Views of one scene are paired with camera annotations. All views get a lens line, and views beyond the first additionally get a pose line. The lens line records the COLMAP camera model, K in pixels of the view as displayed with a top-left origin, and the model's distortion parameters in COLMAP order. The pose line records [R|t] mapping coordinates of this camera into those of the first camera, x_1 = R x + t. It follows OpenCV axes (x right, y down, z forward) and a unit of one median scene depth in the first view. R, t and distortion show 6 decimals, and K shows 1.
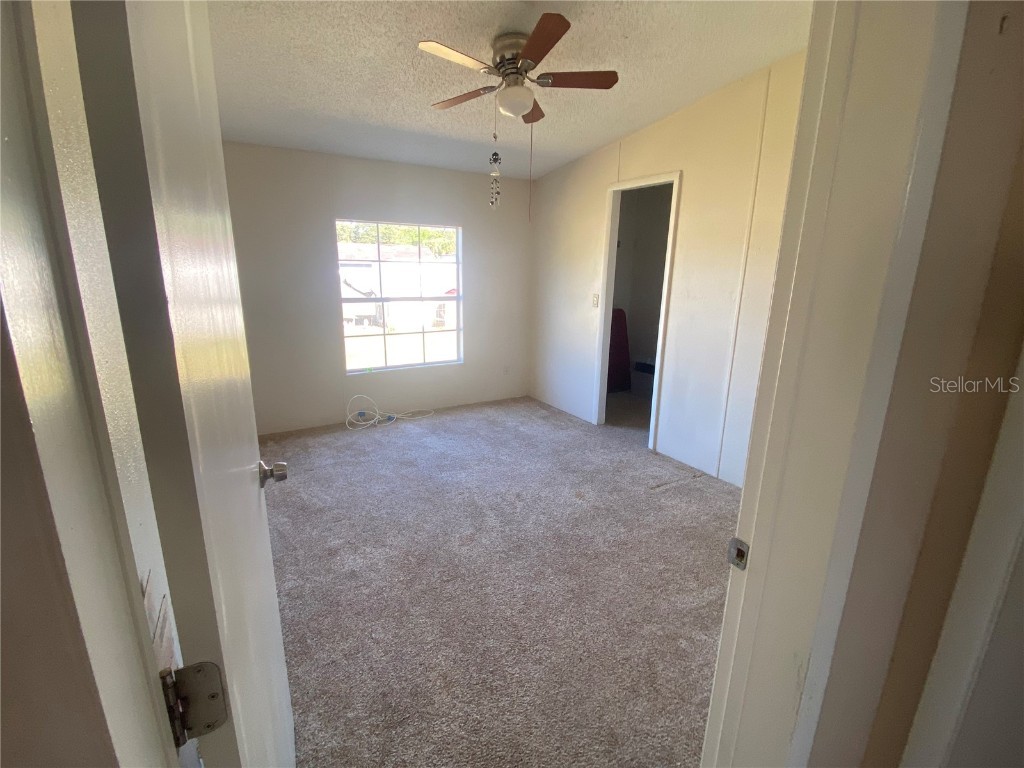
lens RADIAL K [[458.6, 0, 511.2], [0, 458.6, 390.5], [0, 0, 1]] dist [-0.024895, -0.004210]
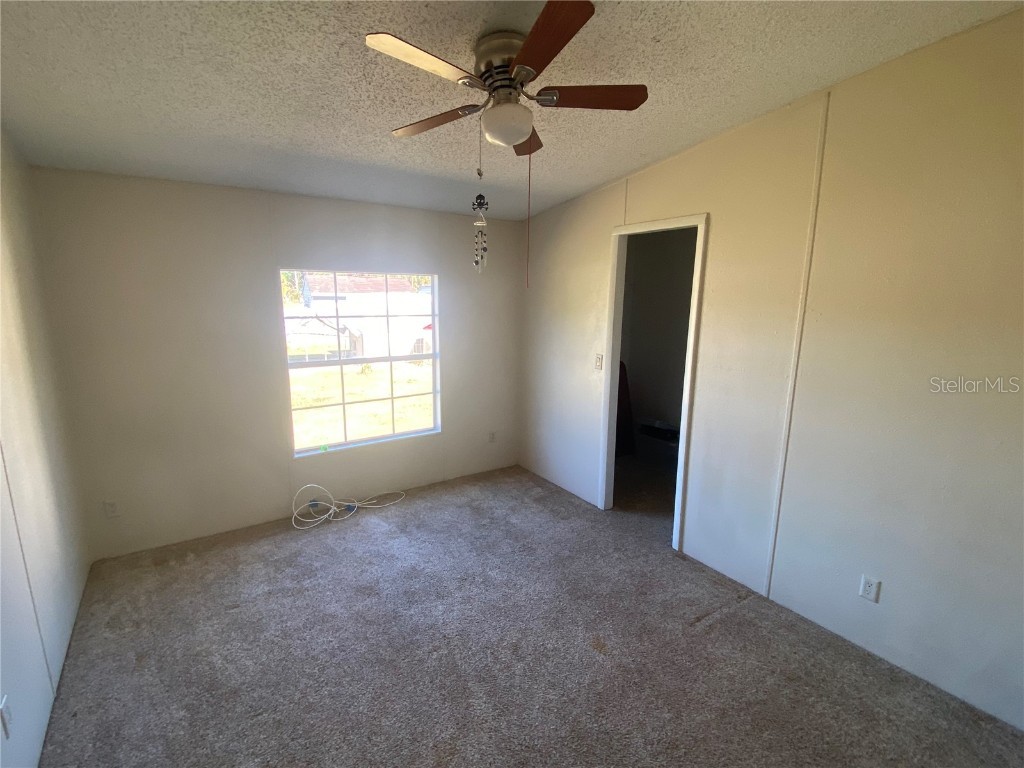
lens RADIAL K [[458.6, 0, 510.8], [0, 458.6, 383.6], [0, 0, 1]] dist [-0.024895, -0.004210]
pose [[0.999037, -0.013795, 0.041650, -0.015280], [0.016720, 0.997357, -0.070709, -0.131083], [-0.040565, 0.071337, 0.996627, 0.229240]]
